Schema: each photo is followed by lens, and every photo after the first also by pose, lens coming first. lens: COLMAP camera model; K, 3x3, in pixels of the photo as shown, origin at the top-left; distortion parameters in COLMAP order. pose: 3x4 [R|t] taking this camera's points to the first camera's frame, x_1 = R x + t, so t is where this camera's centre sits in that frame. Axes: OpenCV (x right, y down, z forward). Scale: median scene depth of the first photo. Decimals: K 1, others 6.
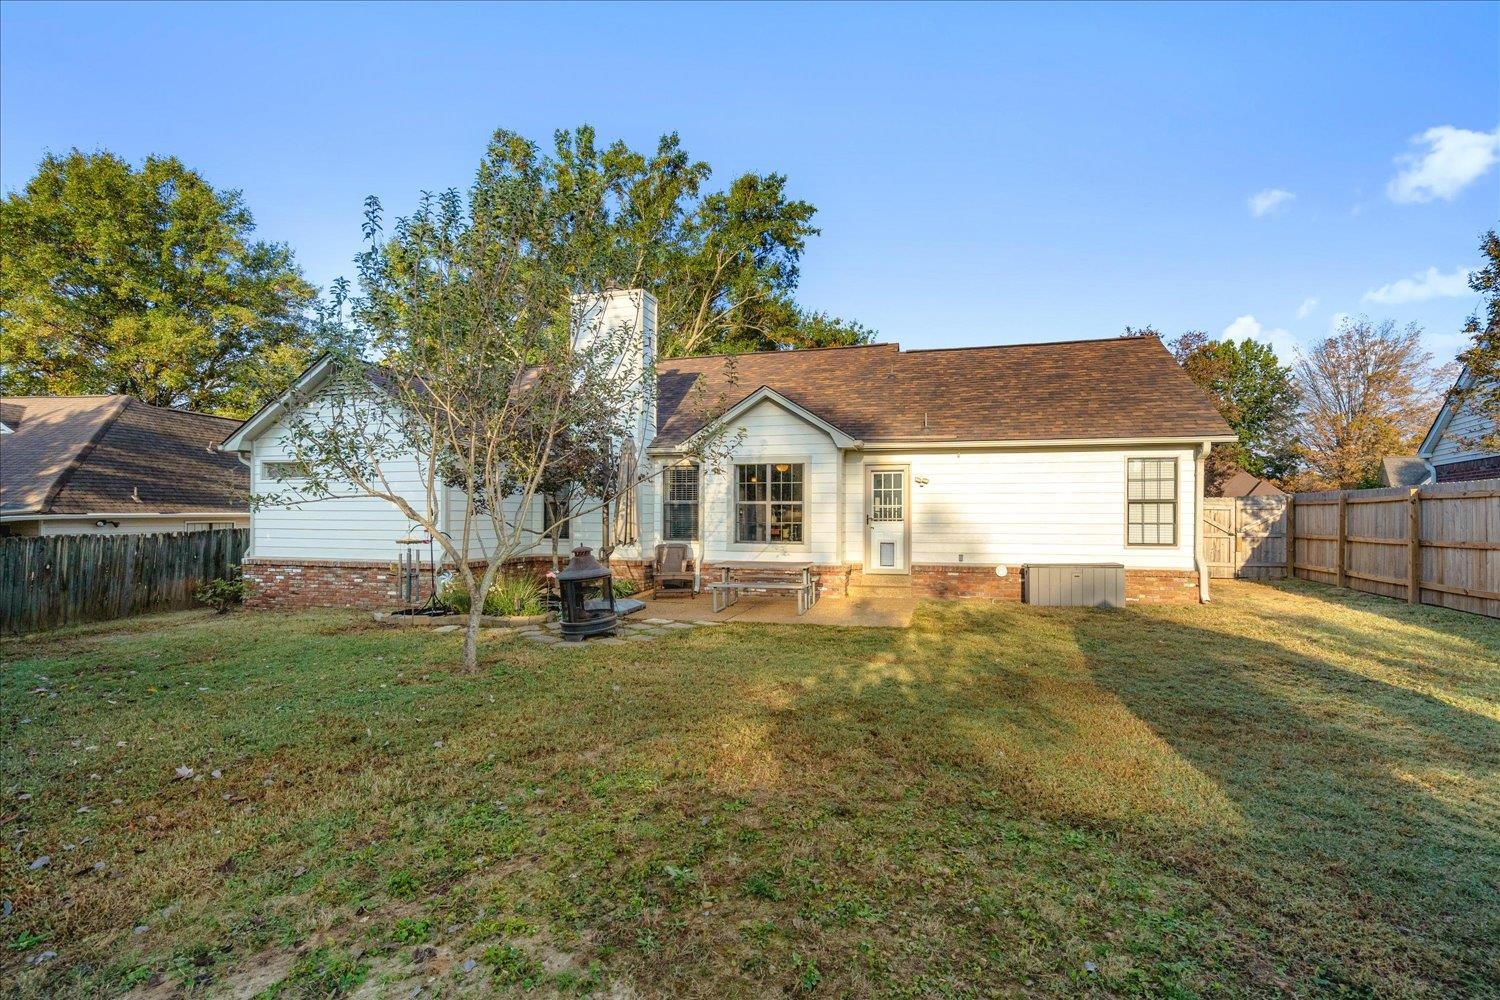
lens RADIAL K [[696.4, 0, 747.9], [0, 696.4, 505.3], [0, 0, 1]] dist [-0.004128, -0.000131]
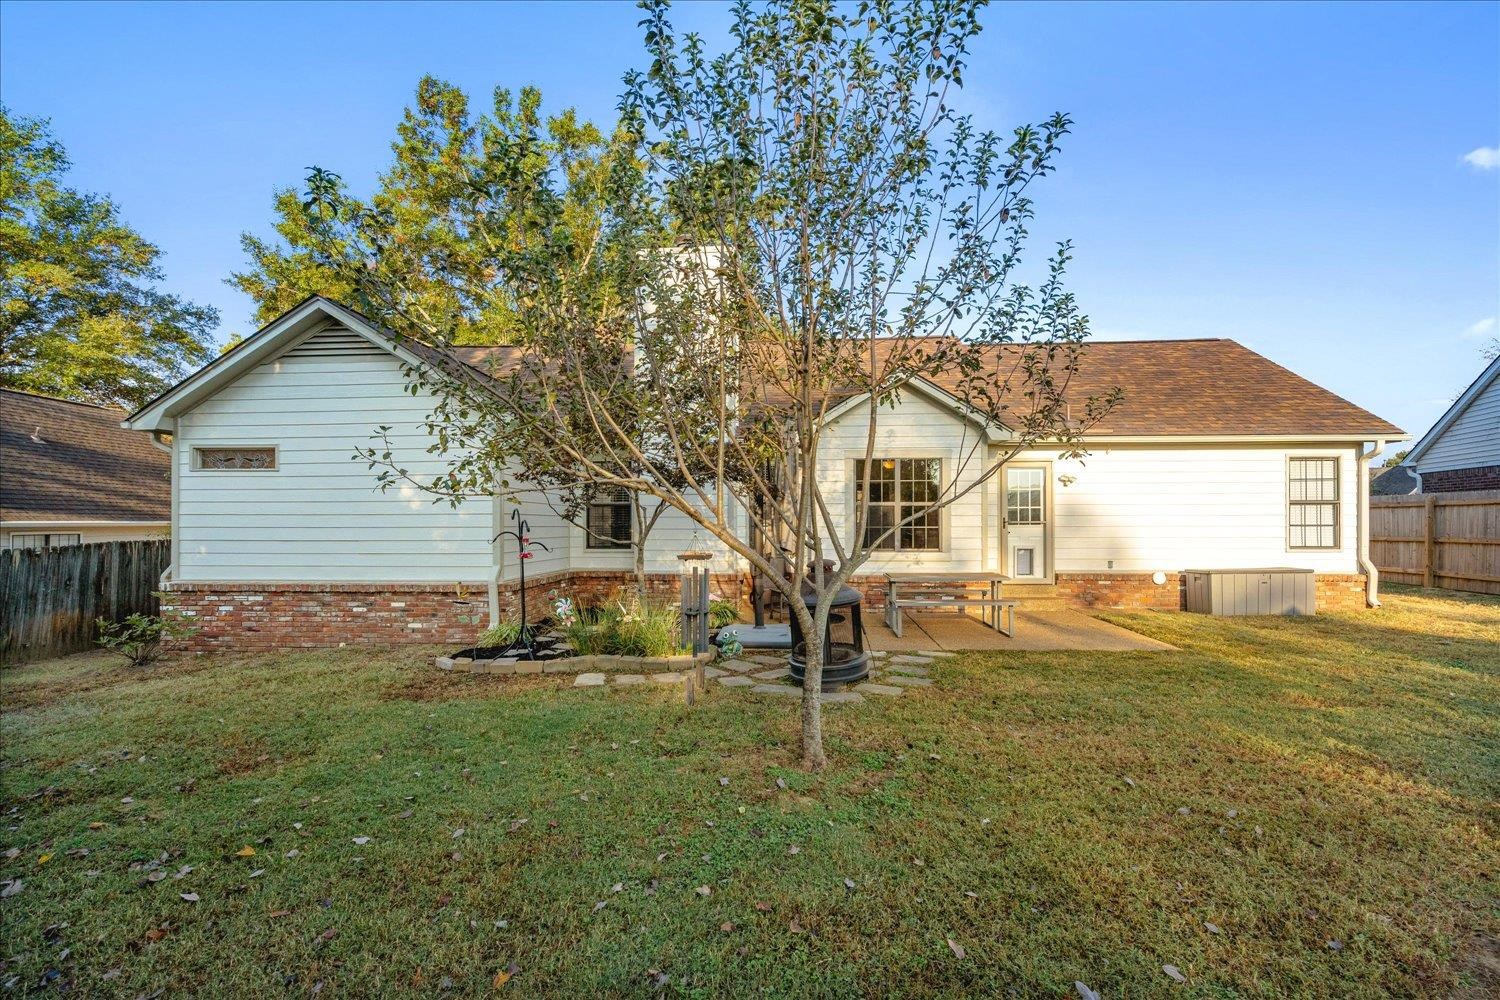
lens RADIAL K [[663.5, 0, 750.3], [0, 663.5, 515.8], [0, 0, 1]] dist [-0.001416, -0.000268]
pose [[0.976277, -0.002000, 0.216515, -0.323892], [0.001451, 0.999995, 0.002695, 0.008114], [-0.216519, -0.002317, 0.976276, 0.239545]]
